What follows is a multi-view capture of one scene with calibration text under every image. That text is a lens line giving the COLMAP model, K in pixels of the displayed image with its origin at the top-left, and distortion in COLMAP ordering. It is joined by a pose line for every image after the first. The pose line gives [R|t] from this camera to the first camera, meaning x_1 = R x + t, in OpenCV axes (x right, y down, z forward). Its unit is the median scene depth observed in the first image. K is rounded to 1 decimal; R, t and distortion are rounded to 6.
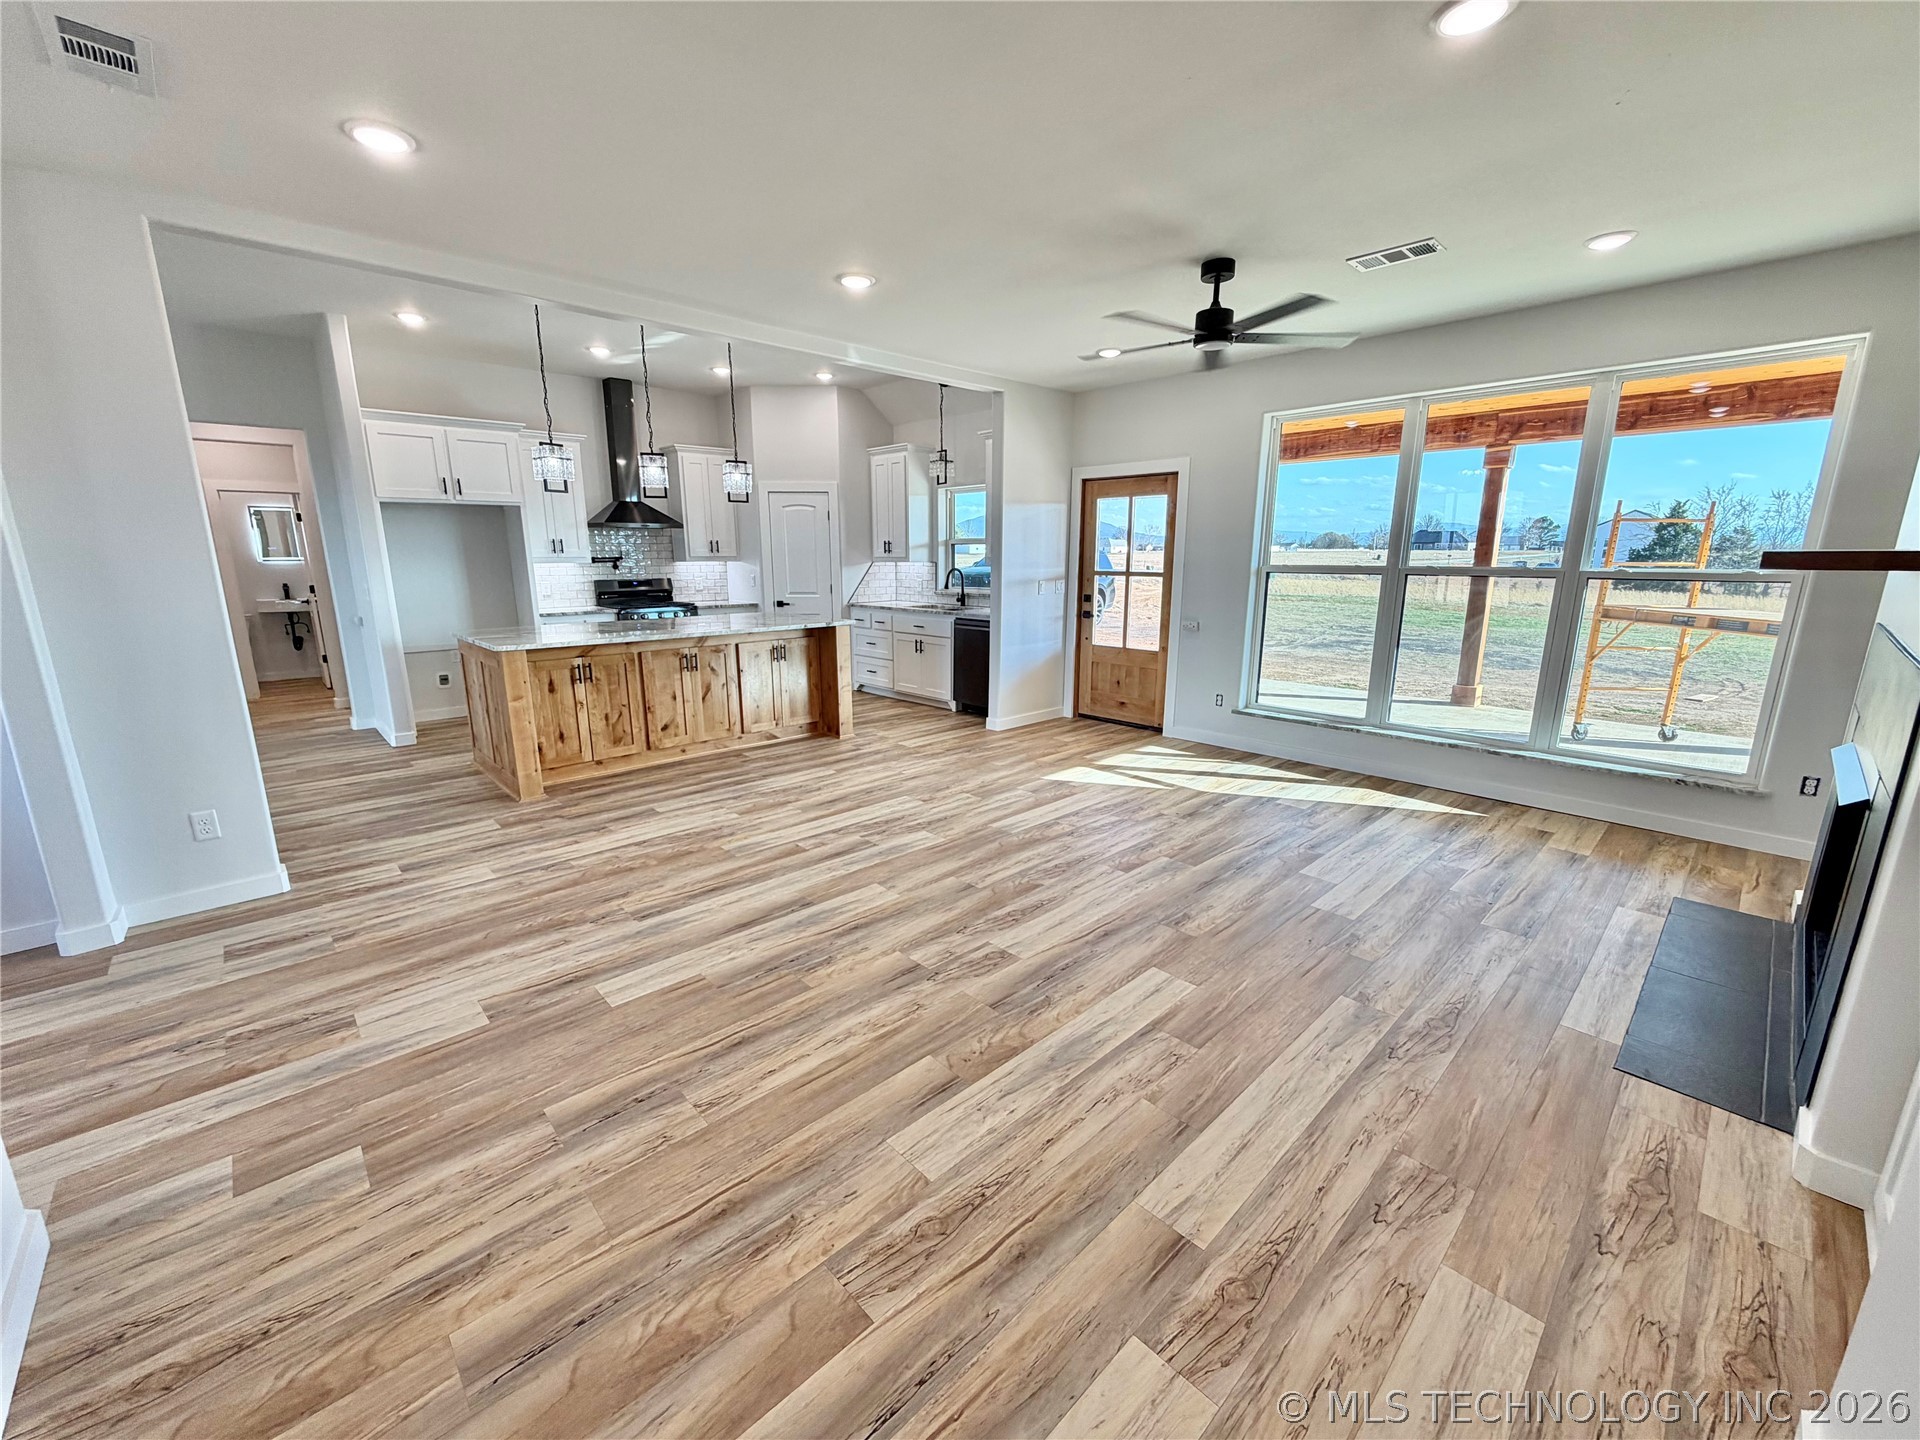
lens RADIAL K [[764.6, 0, 954.3], [0, 764.6, 720.5], [0, 0, 1]] dist [-0.000482, -0.000043]
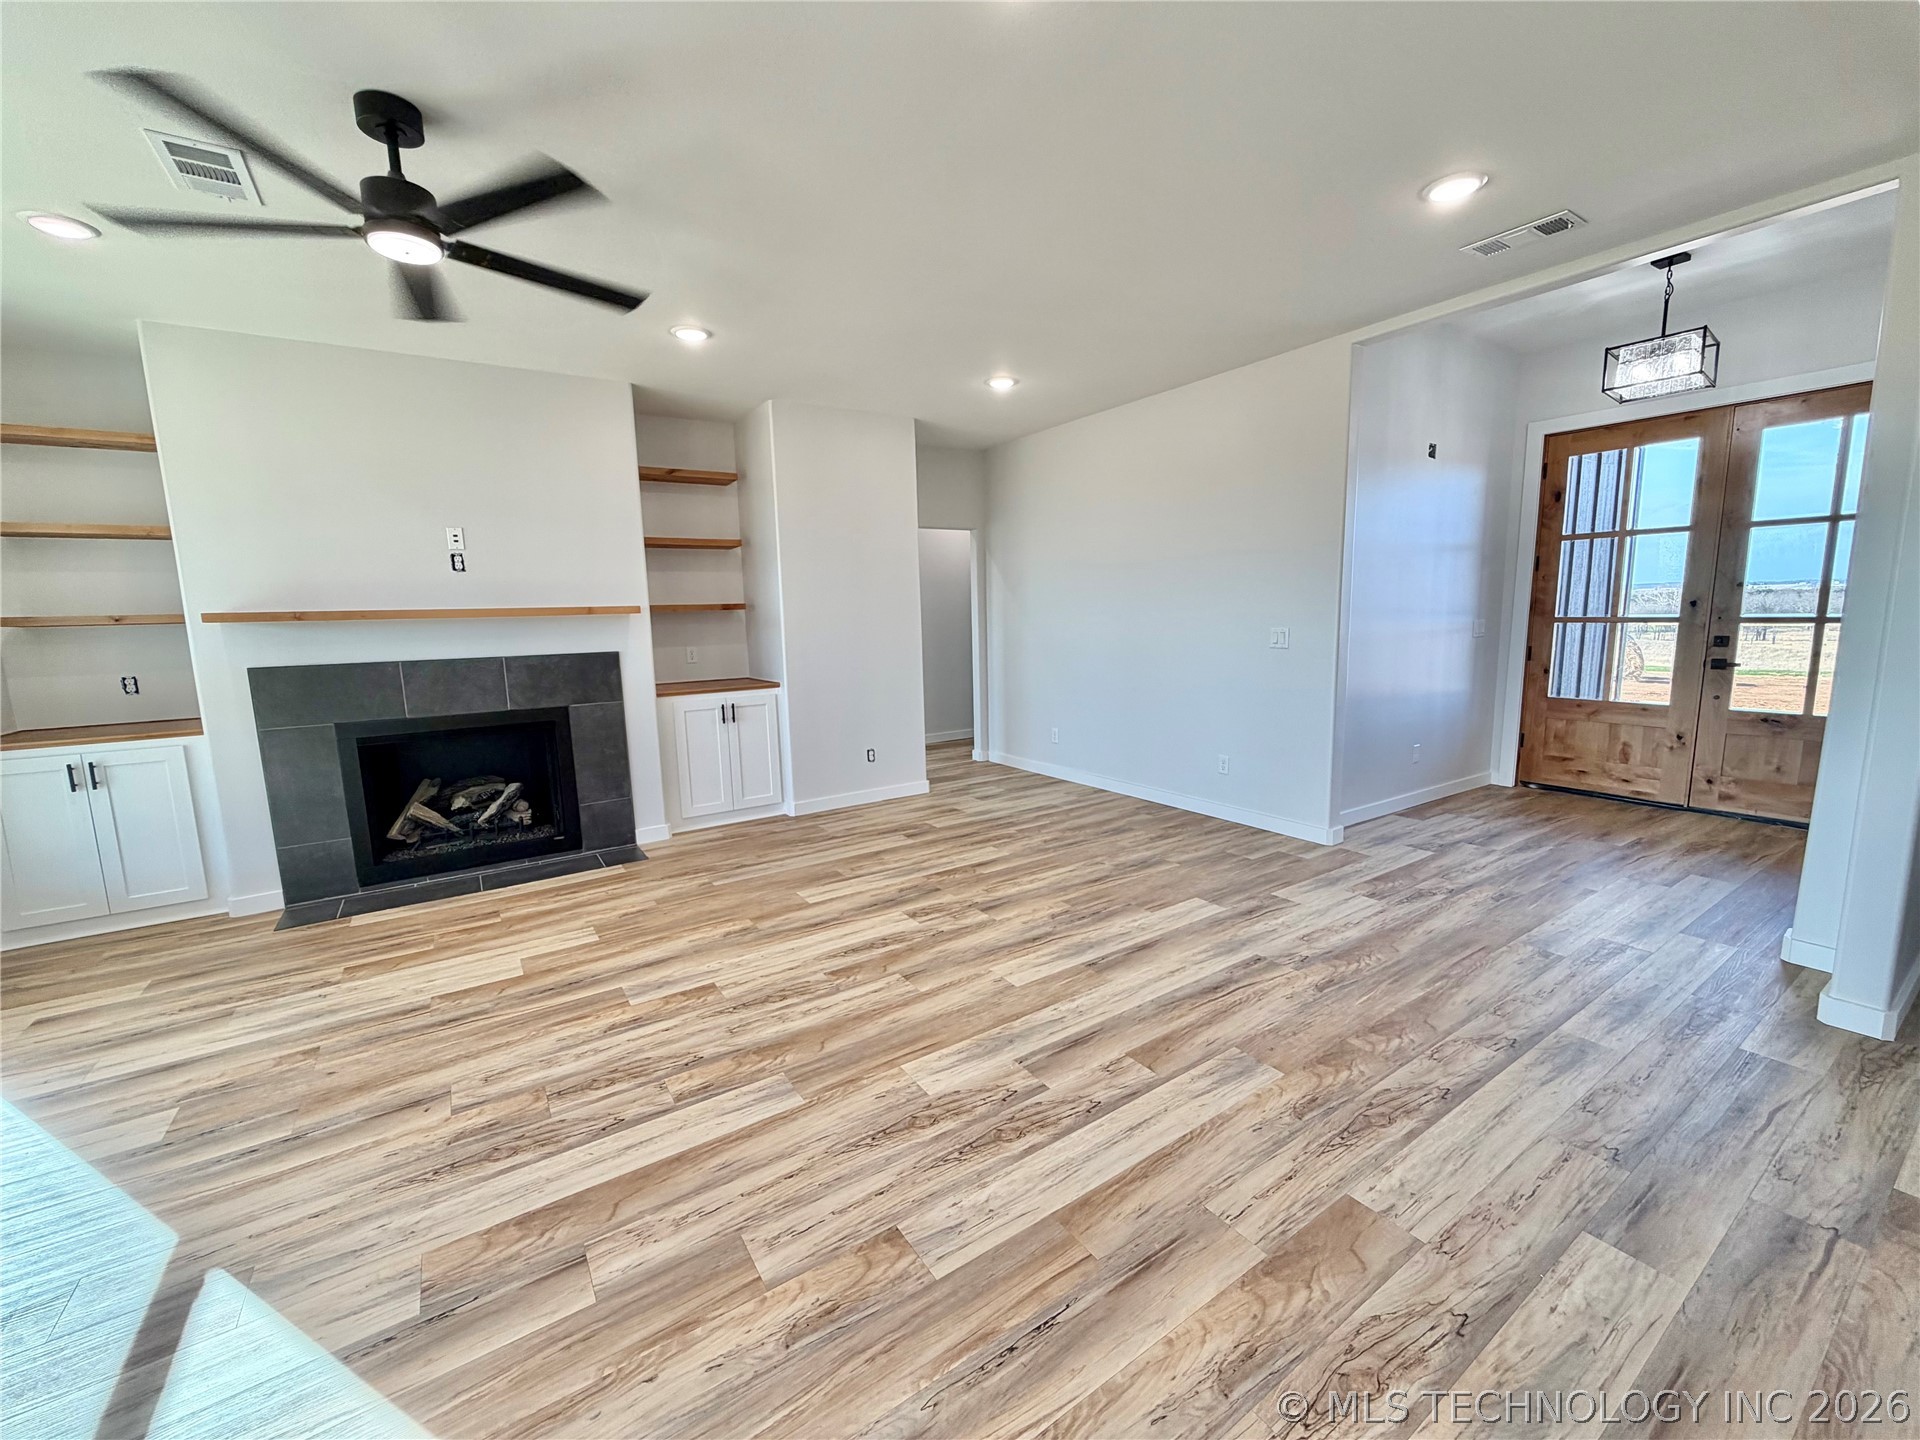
lens RADIAL K [[764.6, 0, 953.9], [0, 764.6, 721.3], [0, 0, 1]] dist [-0.000482, -0.000043]
pose [[-0.984955, 0.002567, 0.172790, -0.141850], [0.064235, 0.933685, 0.352287, -0.277042], [-0.160427, 0.358086, -0.919803, 1.324965]]
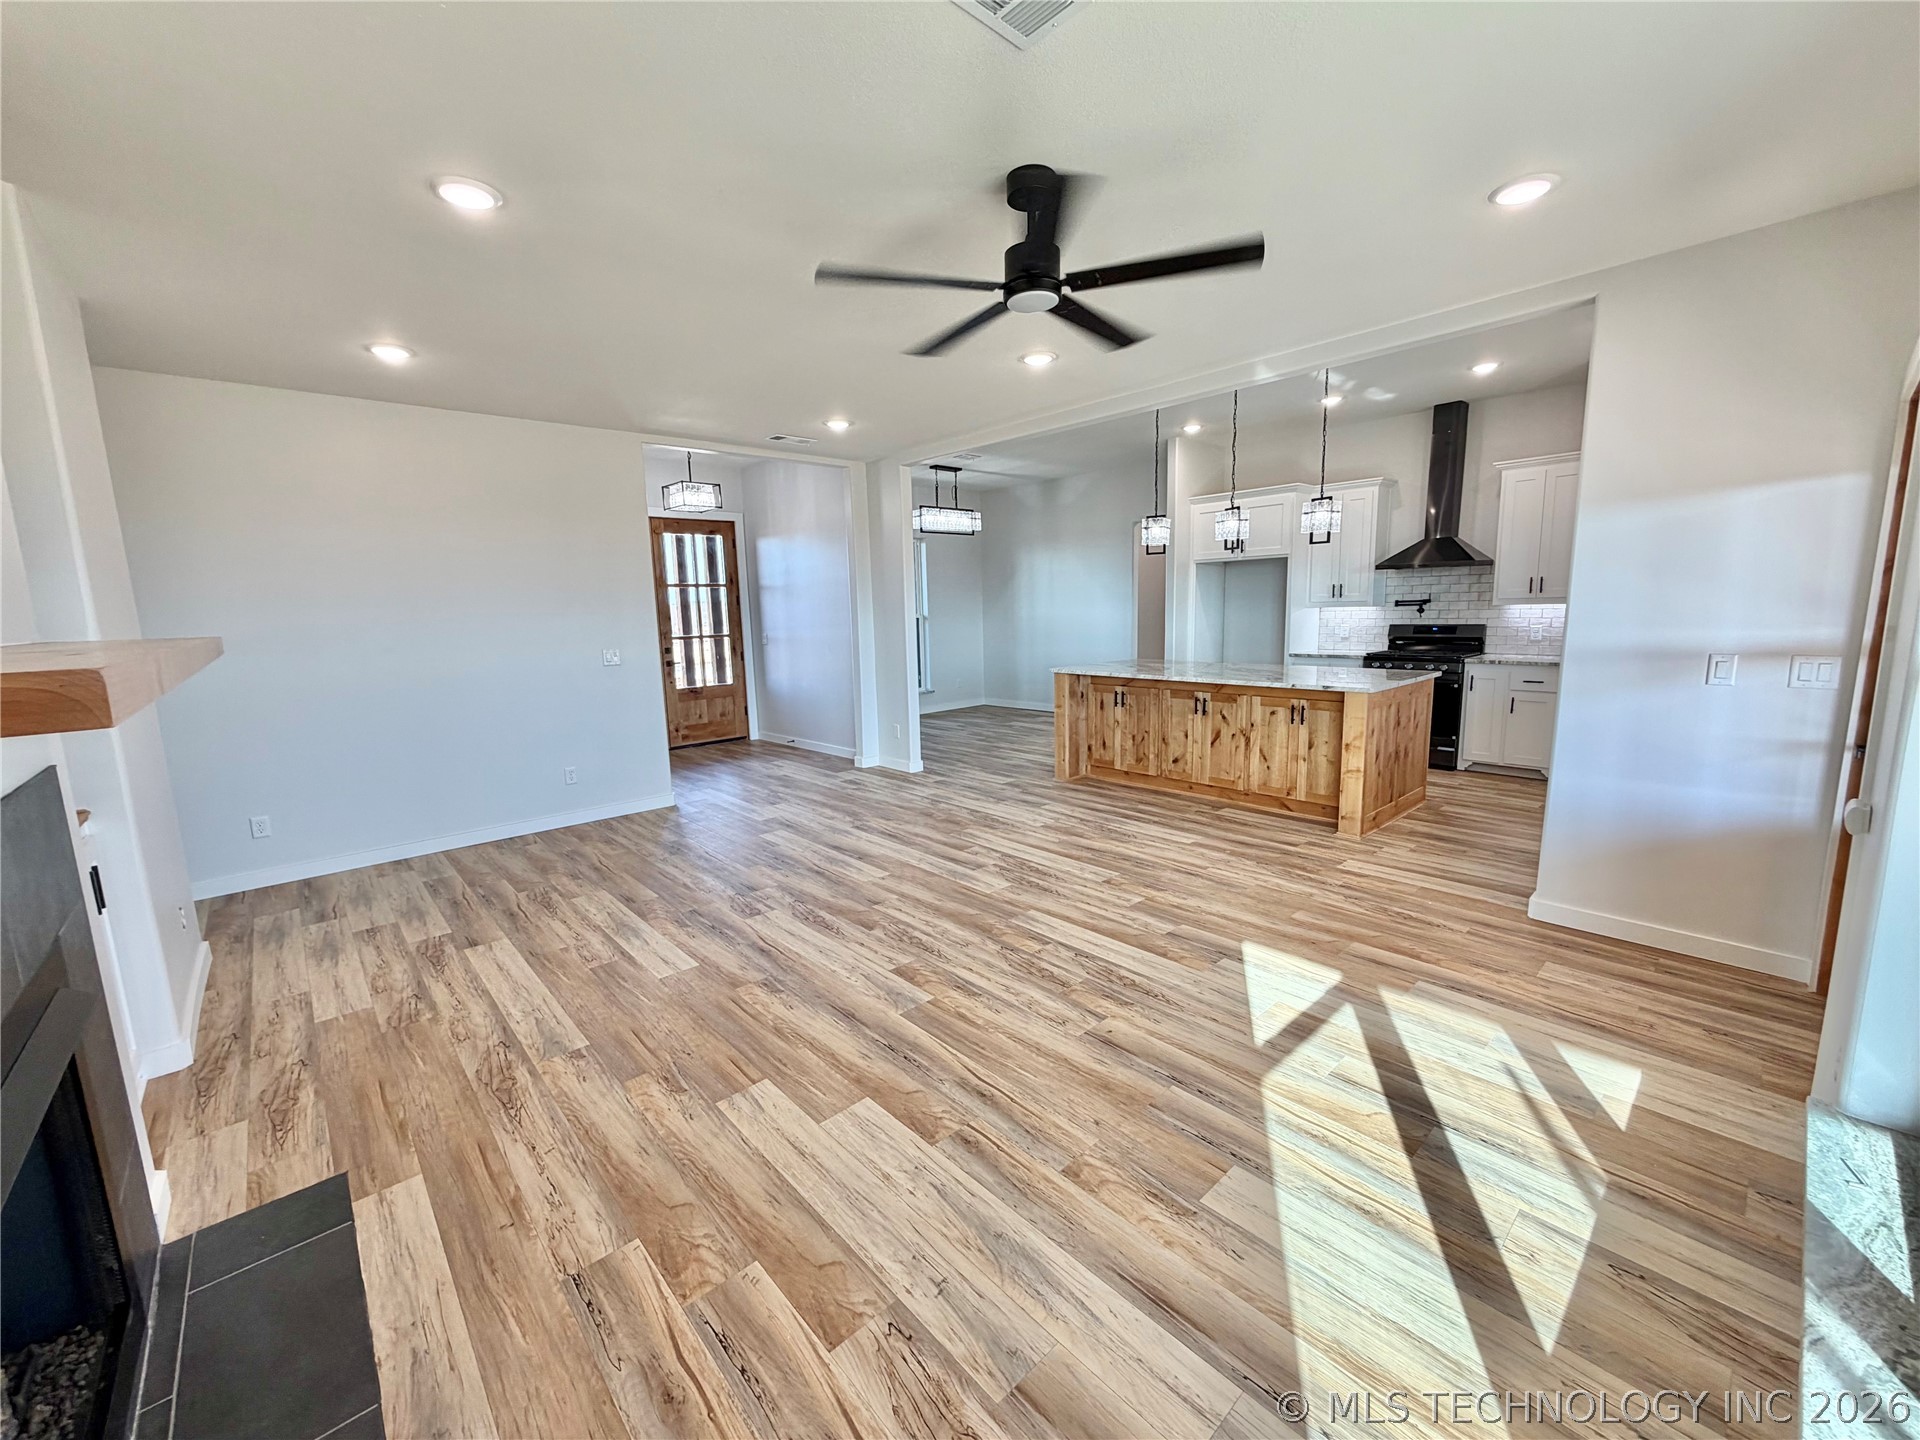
lens RADIAL K [[764.6, 0, 952.5], [0, 764.6, 718.5], [0, 0, 1]] dist [-0.000482, -0.000043]
pose [[-0.021989, 0.150433, -0.988376, 0.866453], [-0.190016, 0.969965, 0.151858, -0.191426], [0.981535, 0.191146, 0.007256, 0.827966]]
